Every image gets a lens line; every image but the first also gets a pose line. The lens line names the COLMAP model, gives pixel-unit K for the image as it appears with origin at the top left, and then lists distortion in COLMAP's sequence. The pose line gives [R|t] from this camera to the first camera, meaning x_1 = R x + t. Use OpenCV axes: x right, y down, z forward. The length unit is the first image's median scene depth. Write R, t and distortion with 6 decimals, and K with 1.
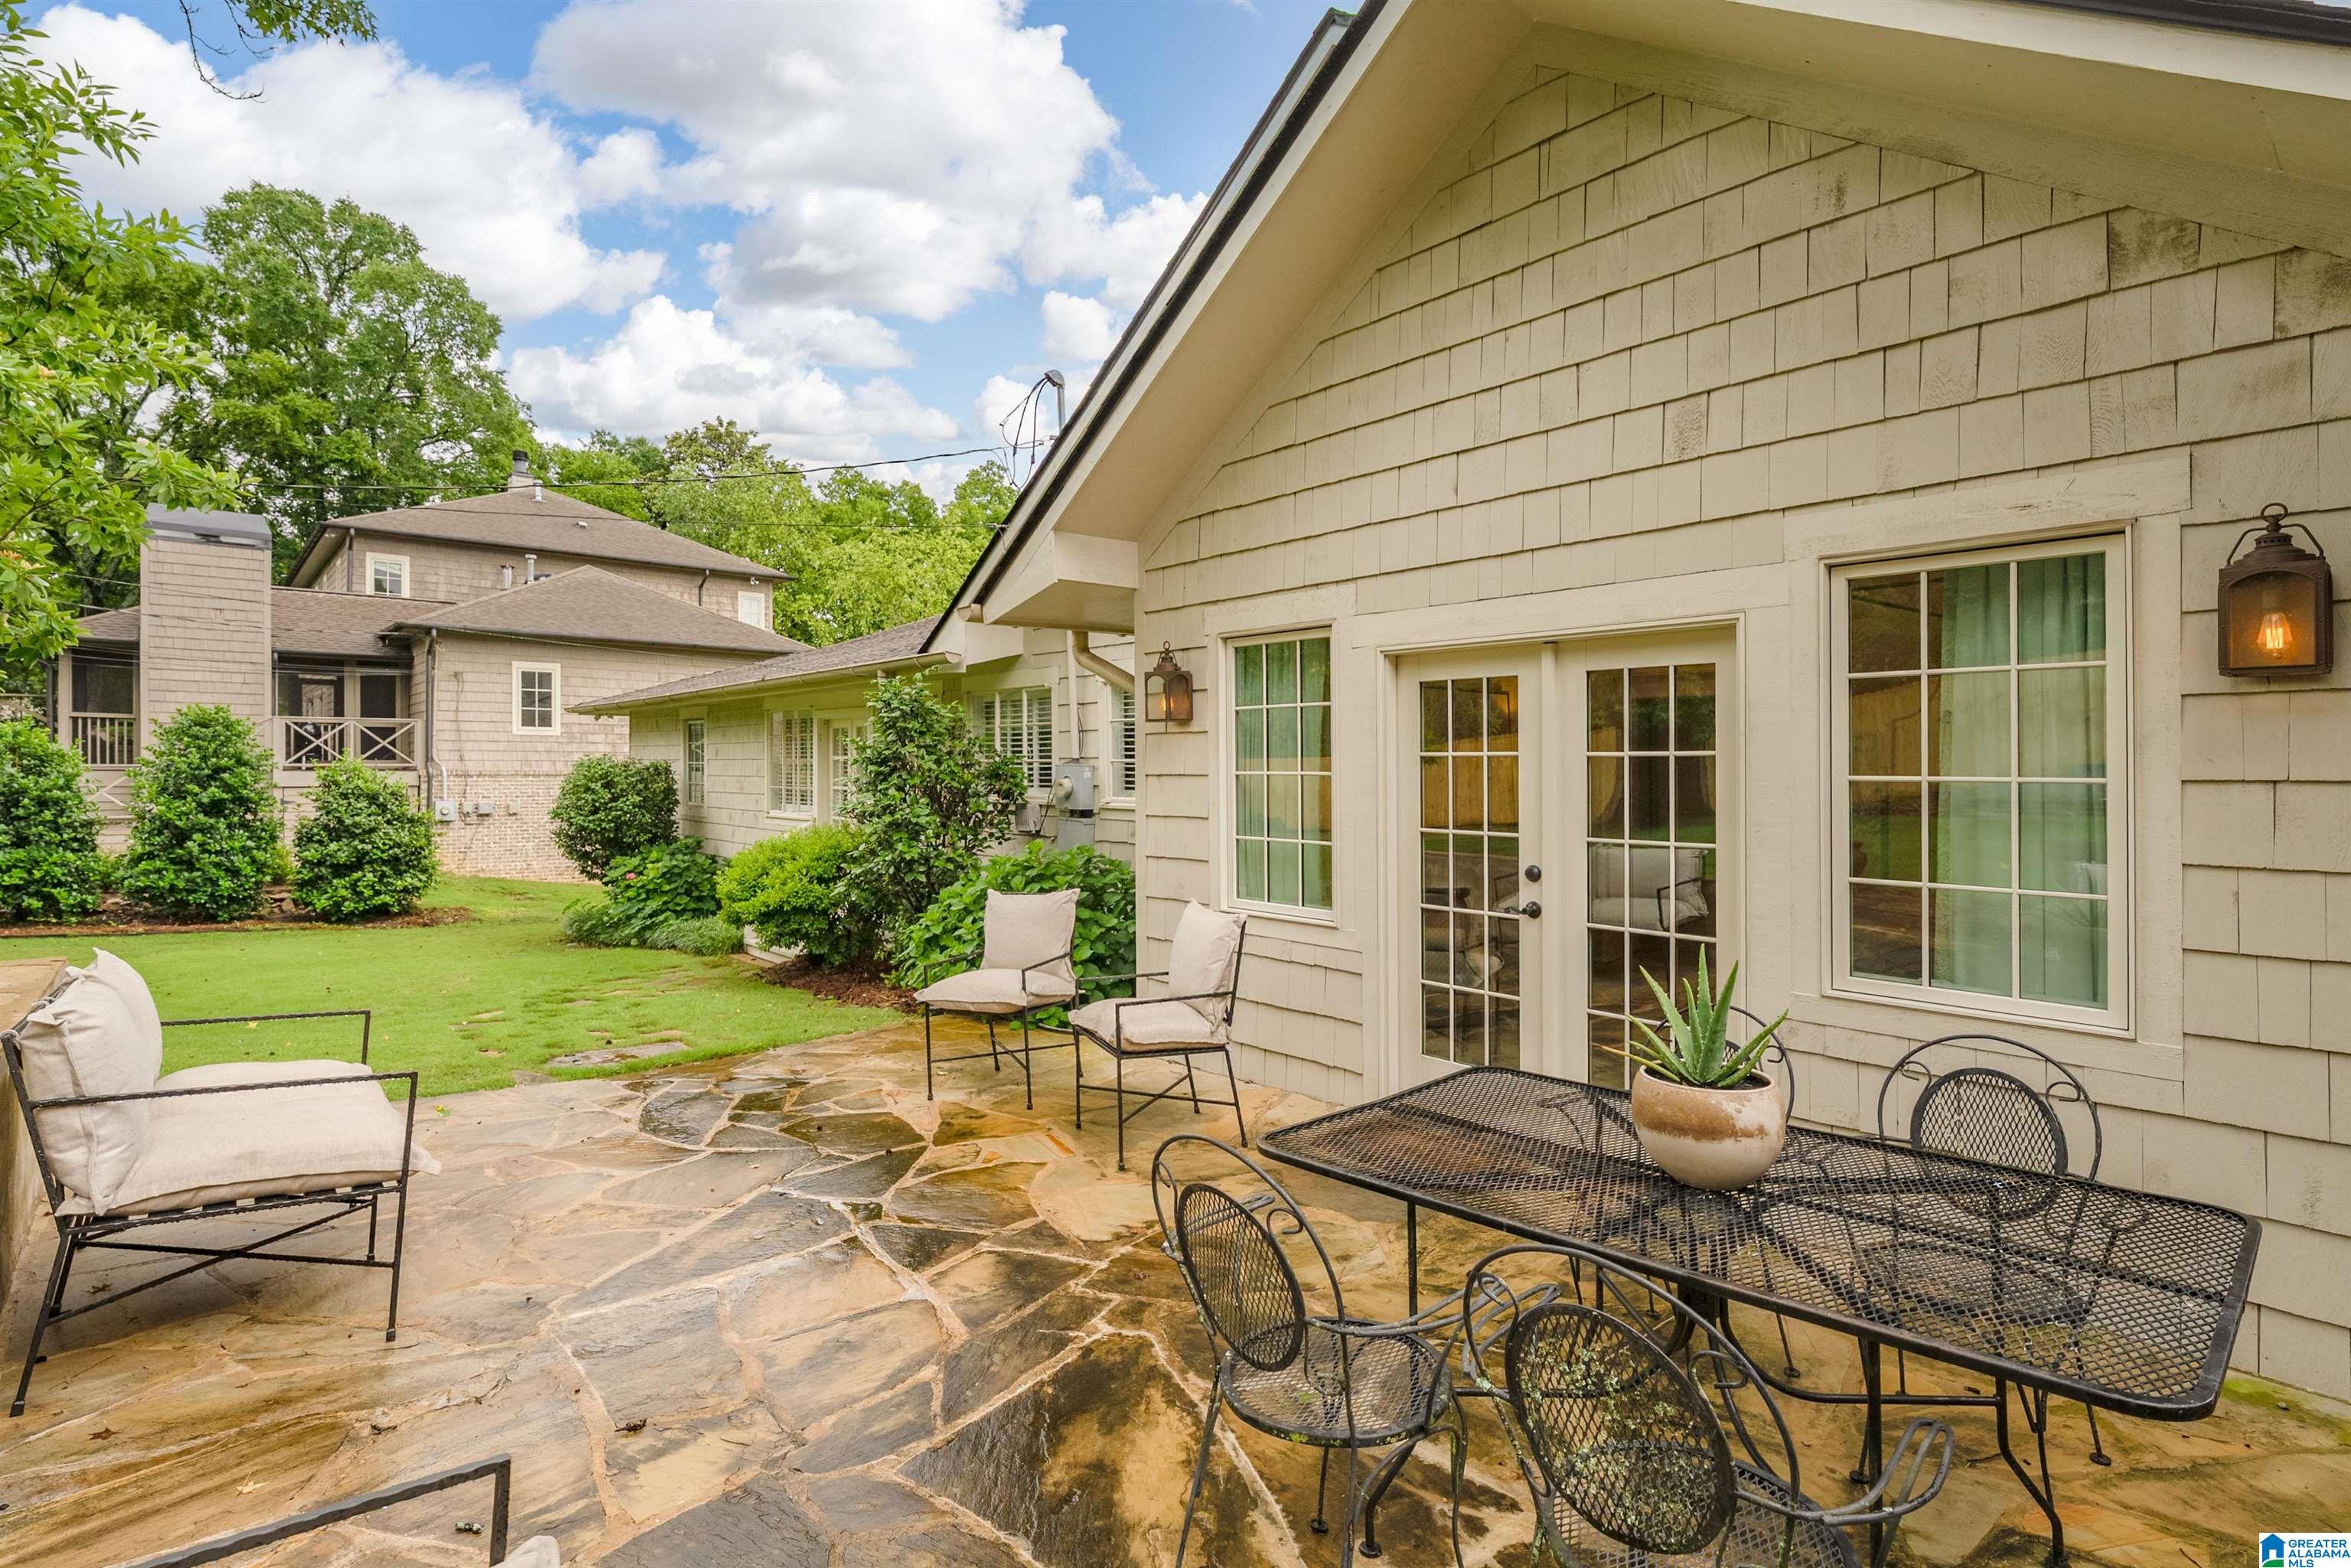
lens RADIAL K [[1123.9, 0, 1174.9], [0, 1123.9, 763.5], [0, 0, 1]] dist [0.002071, -0.000571]
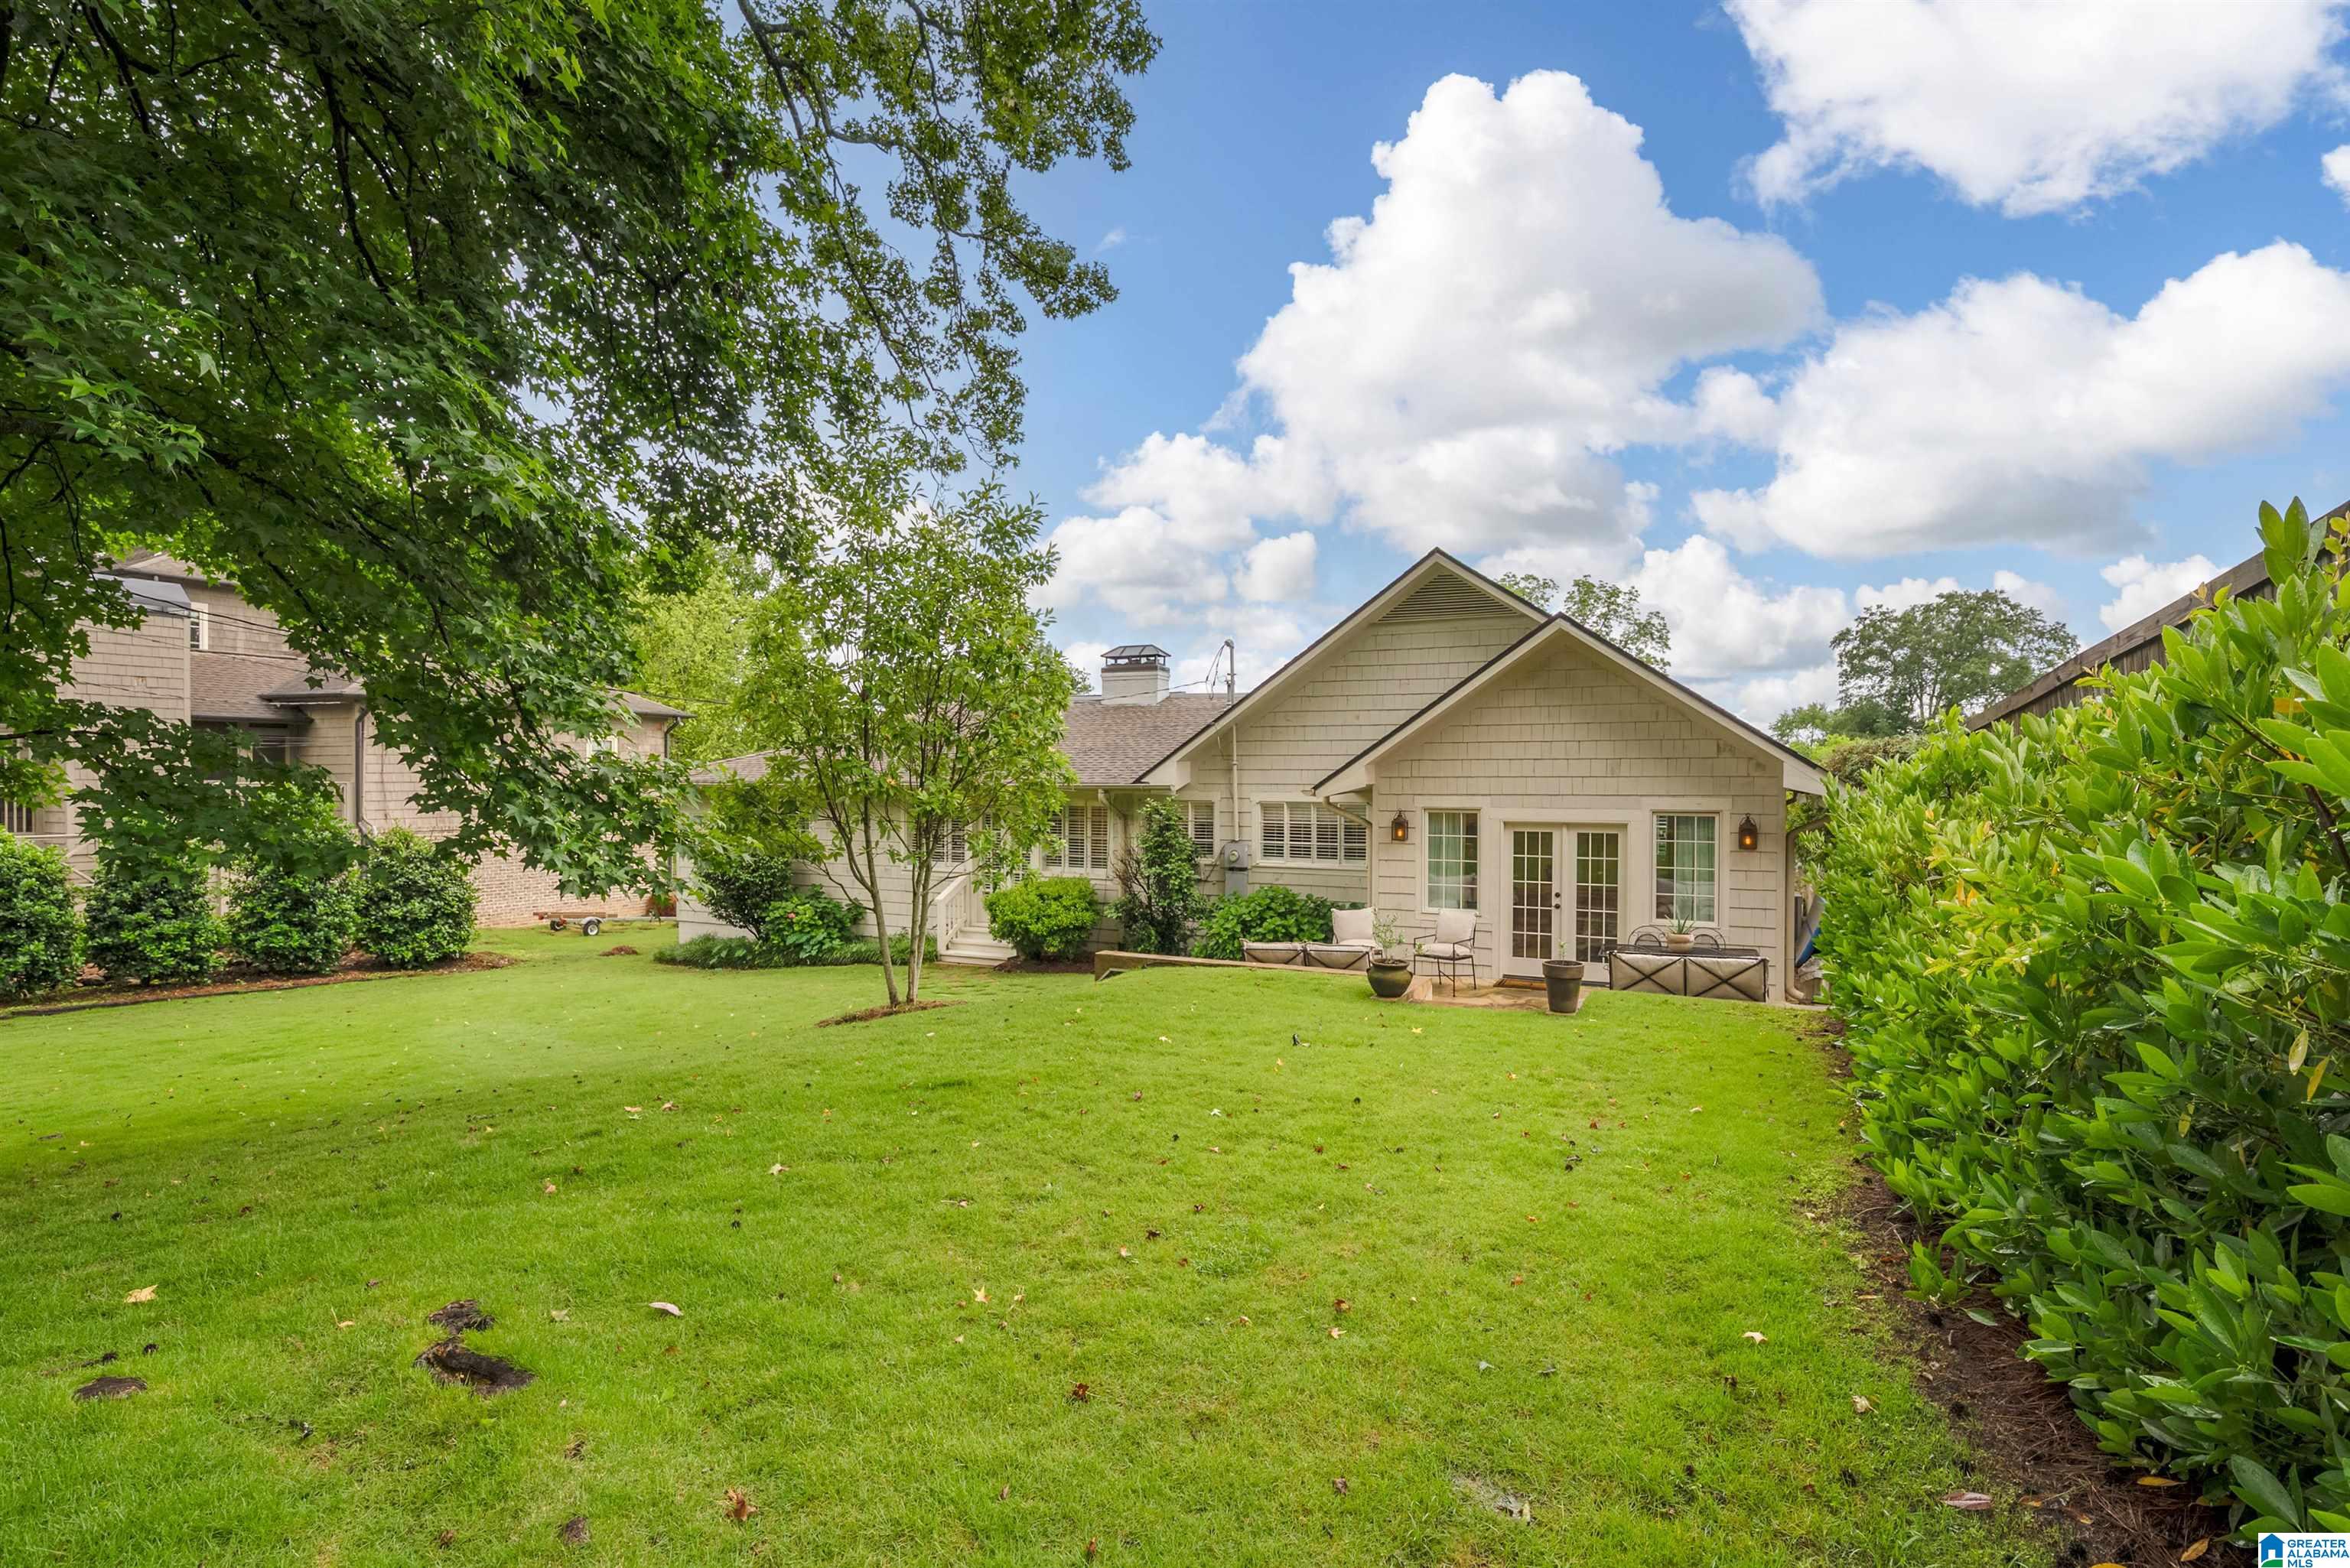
lens RADIAL K [[1123.4, 0, 1182.0], [0, 1123.4, 784.9], [0, 0, 1]] dist [0.002071, -0.000571]
pose [[0.920087, -0.002162, 0.391707, -1.749420], [-0.000886, 0.999971, 0.007602, -0.218240], [-0.391712, -0.007342, 0.920058, -1.379951]]
